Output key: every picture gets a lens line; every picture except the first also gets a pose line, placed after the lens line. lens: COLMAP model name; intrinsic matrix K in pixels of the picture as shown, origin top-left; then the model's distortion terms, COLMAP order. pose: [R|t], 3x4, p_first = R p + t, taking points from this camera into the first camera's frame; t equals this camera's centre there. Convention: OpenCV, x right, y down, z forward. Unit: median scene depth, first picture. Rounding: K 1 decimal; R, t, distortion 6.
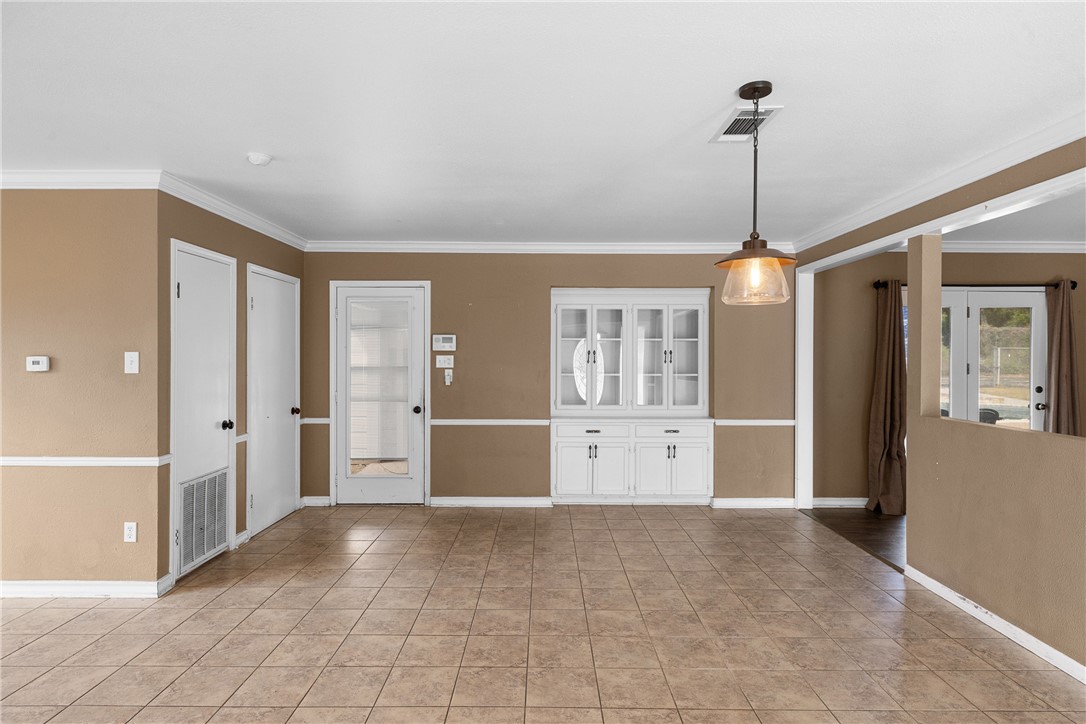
lens RADIAL K [[596.6, 0, 542.8], [0, 596.6, 360.3], [0, 0, 1]] dist [-0.000727, -0.000127]
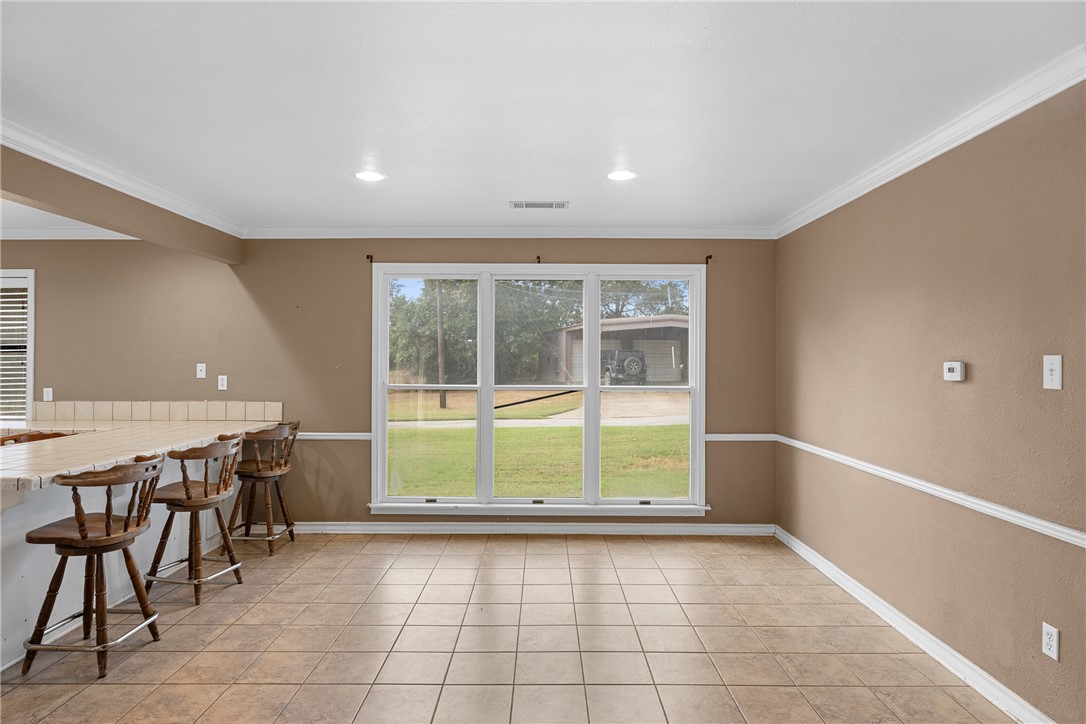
lens RADIAL K [[639.0, 0, 542.6], [0, 639.0, 358.3], [0, 0, 1]] dist [-0.002150, -0.000448]
pose [[0.000165, -0.002292, -0.999997, -0.016934], [-0.006998, 0.999973, -0.002294, -0.005500], [0.999976, 0.006998, 0.000149, 0.462505]]
